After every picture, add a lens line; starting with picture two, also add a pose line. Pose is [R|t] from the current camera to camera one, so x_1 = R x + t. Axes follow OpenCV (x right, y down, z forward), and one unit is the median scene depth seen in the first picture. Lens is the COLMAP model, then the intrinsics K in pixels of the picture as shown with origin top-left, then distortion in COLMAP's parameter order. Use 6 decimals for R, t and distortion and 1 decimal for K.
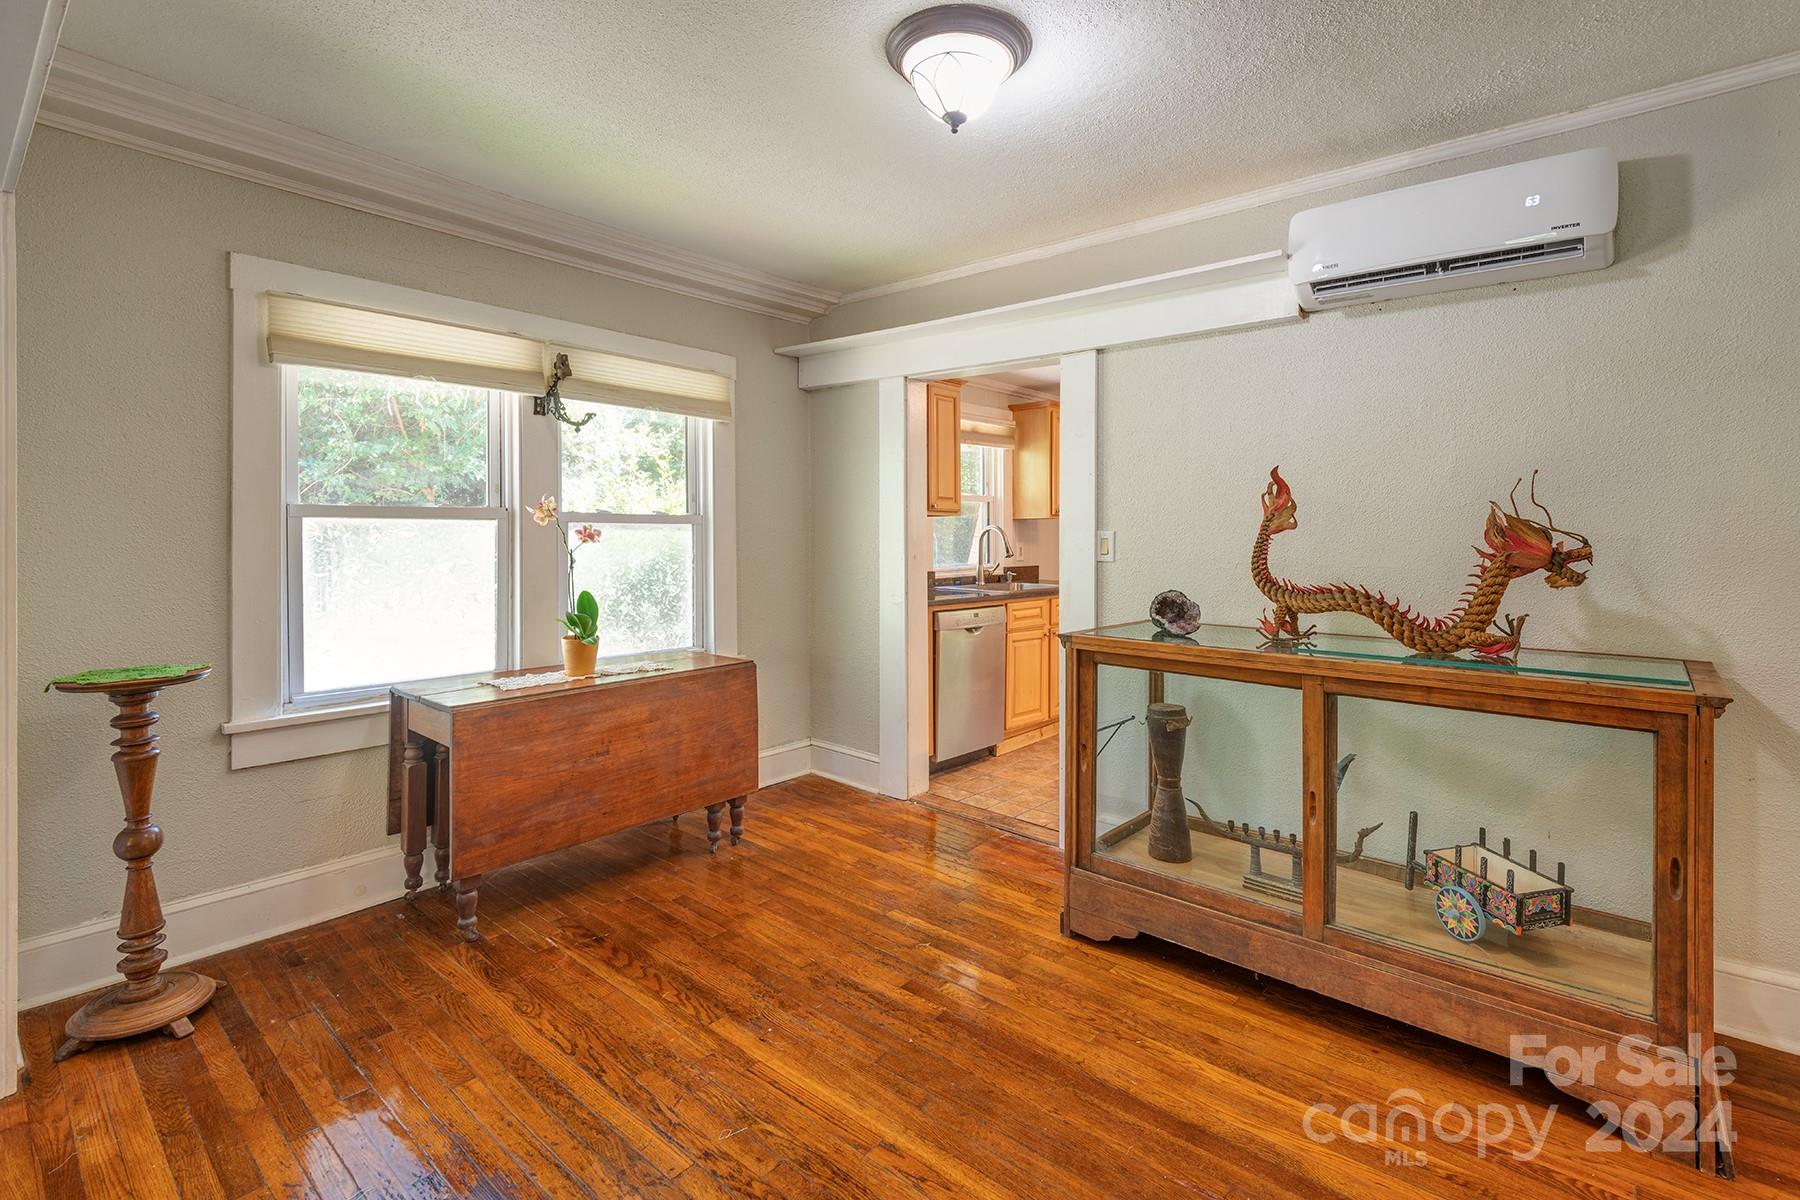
lens RADIAL K [[845.6, 0, 897.6], [0, 845.6, 535.7], [0, 0, 1]] dist [0.029392, -0.009911]
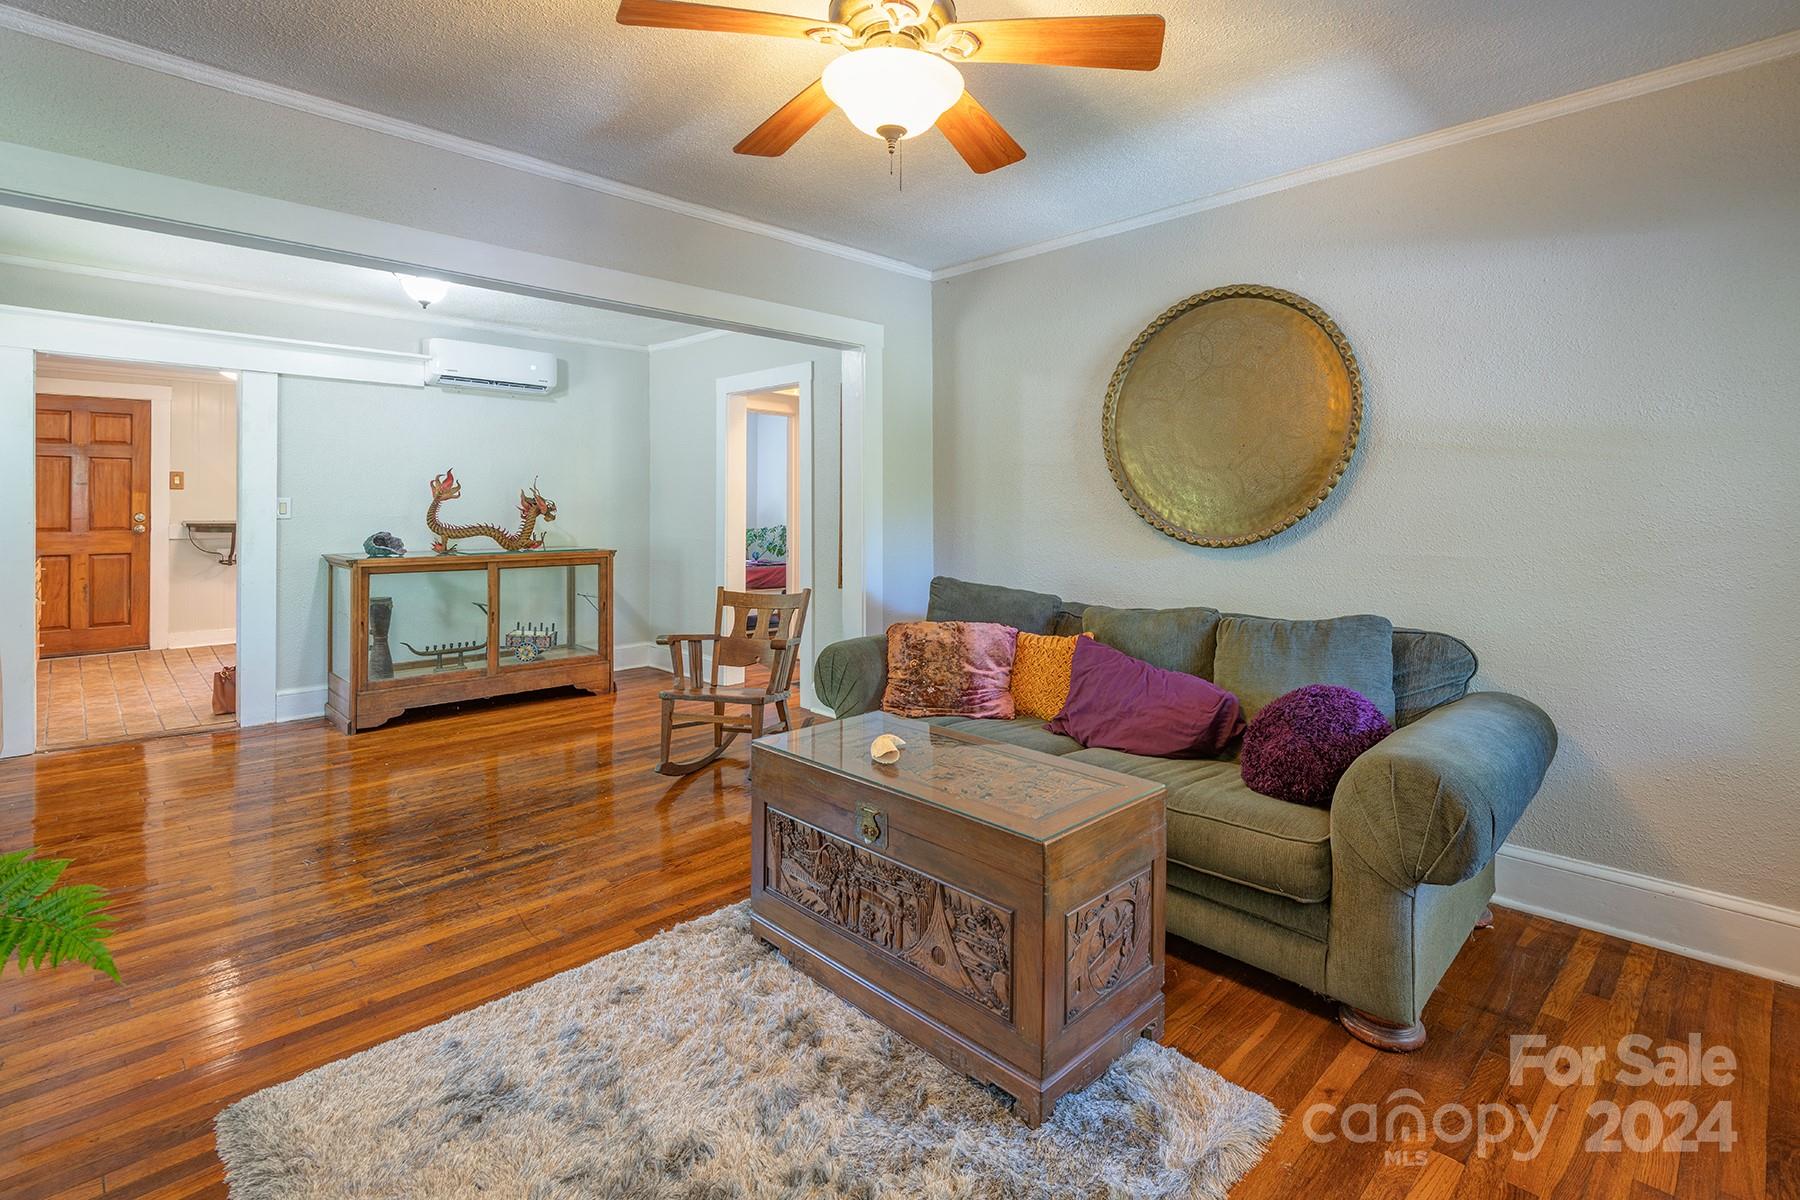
lens RADIAL K [[845.6, 0, 912.8], [0, 845.6, 509.4], [0, 0, 1]] dist [0.029392, -0.009911]
pose [[0.094131, -0.009731, 0.995512, -1.486301], [0.000103, 0.999952, 0.009764, -0.000650], [-0.995560, -0.000817, 0.094128, -0.306689]]
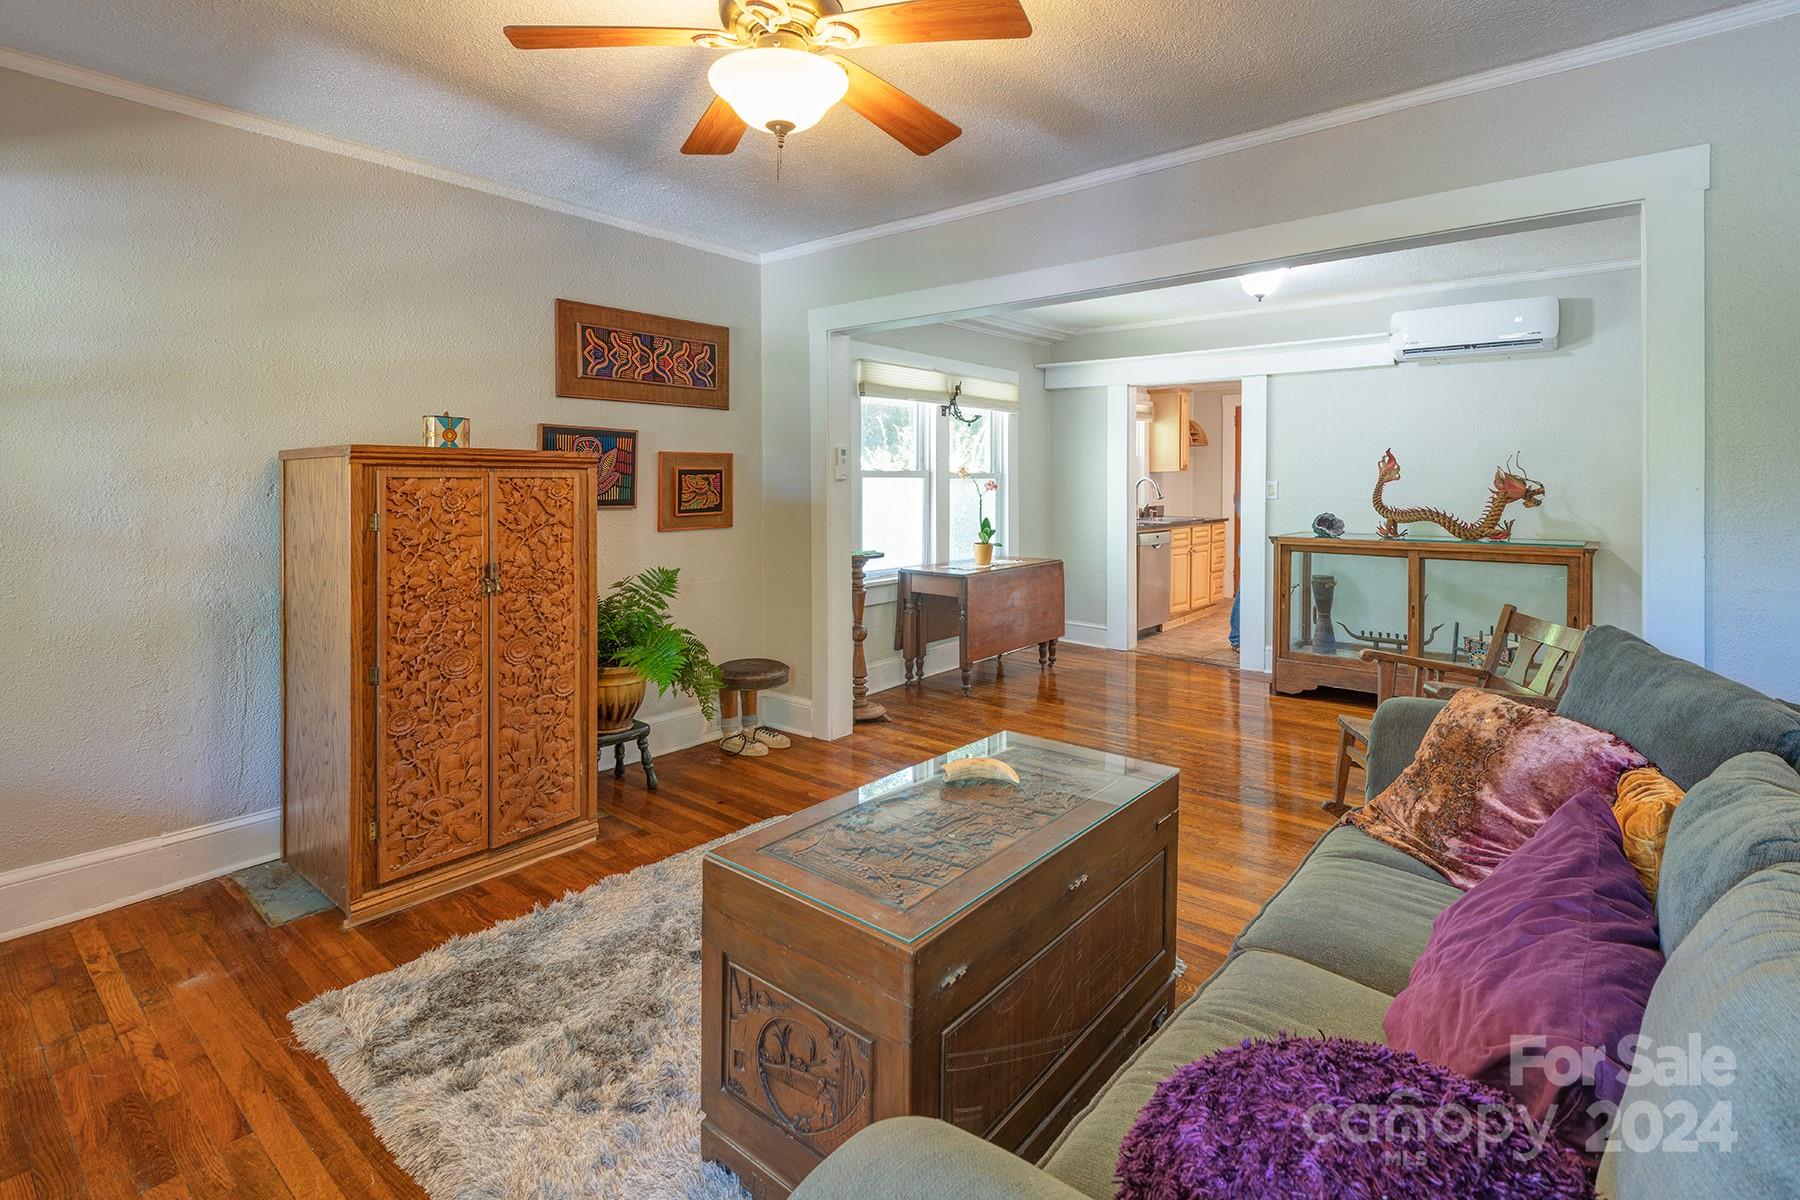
lens RADIAL K [[845.6, 0, 912.5], [0, 845.6, 500.7], [0, 0, 1]] dist [0.029392, -0.009911]
pose [[0.999644, -0.007666, 0.025542, -0.692777], [0.007174, 0.999788, 0.019298, -0.006393], [-0.025685, -0.019107, 0.999487, -0.924193]]
